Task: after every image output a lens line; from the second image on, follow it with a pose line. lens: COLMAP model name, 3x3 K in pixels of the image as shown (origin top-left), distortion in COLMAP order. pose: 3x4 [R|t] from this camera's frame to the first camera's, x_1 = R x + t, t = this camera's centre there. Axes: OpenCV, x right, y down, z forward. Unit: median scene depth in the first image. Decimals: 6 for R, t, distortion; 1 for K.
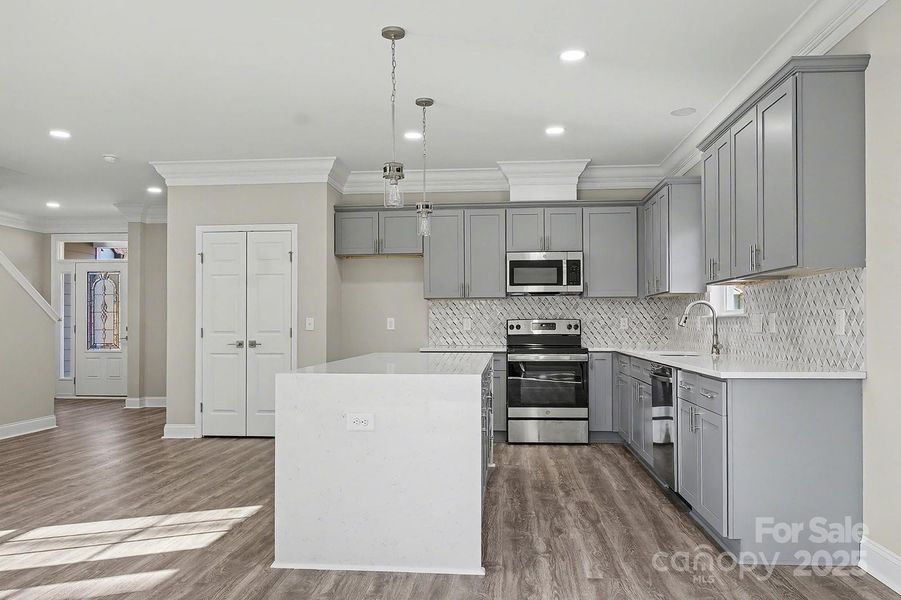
lens RADIAL K [[651.1, 0, 453.0], [0, 651.1, 317.5], [0, 0, 1]] dist [-0.001812, -0.002939]
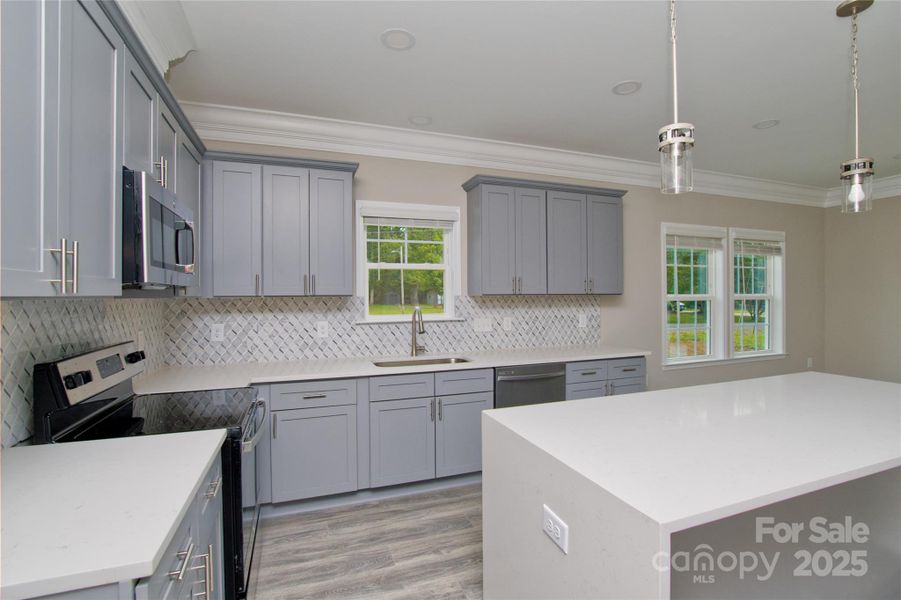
lens RADIAL K [[416.9, 0, 450.5], [0, 416.9, 300.0], [0, 0, 1]] dist [-0.042005, 0.009560]
pose [[-0.421997, -0.003927, 0.906589, -0.191294], [-0.001876, 0.999992, 0.003459, -0.030329], [-0.906595, -0.000241, -0.422001, 0.945536]]
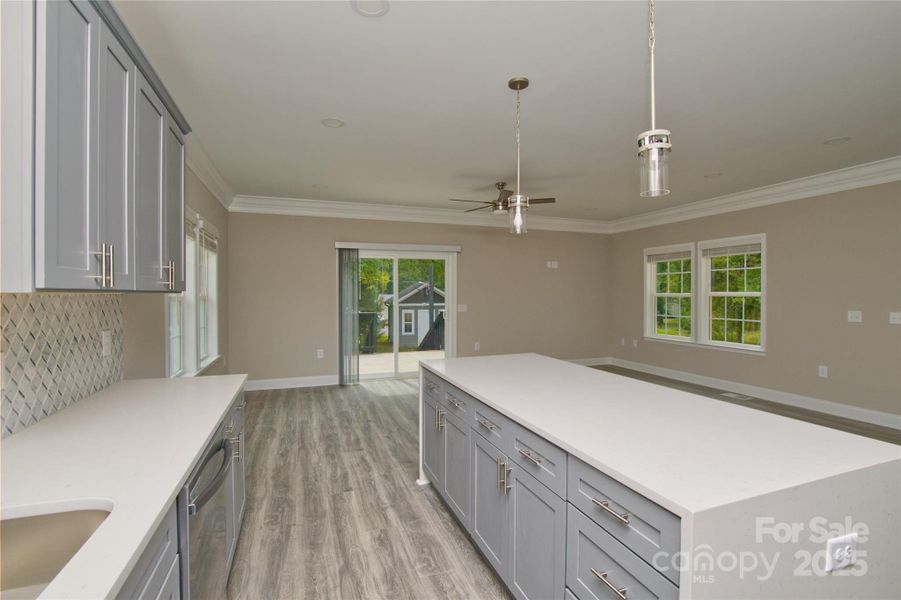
lens RADIAL K [[416.9, 0, 450.5], [0, 416.9, 300.0], [0, 0, 1]] dist [-0.042005, 0.009560]
pose [[-0.907474, 0.008603, -0.420020, 0.184117], [0.006345, 0.999957, 0.006774, -0.030855], [0.420060, 0.003482, -0.907490, 0.902189]]
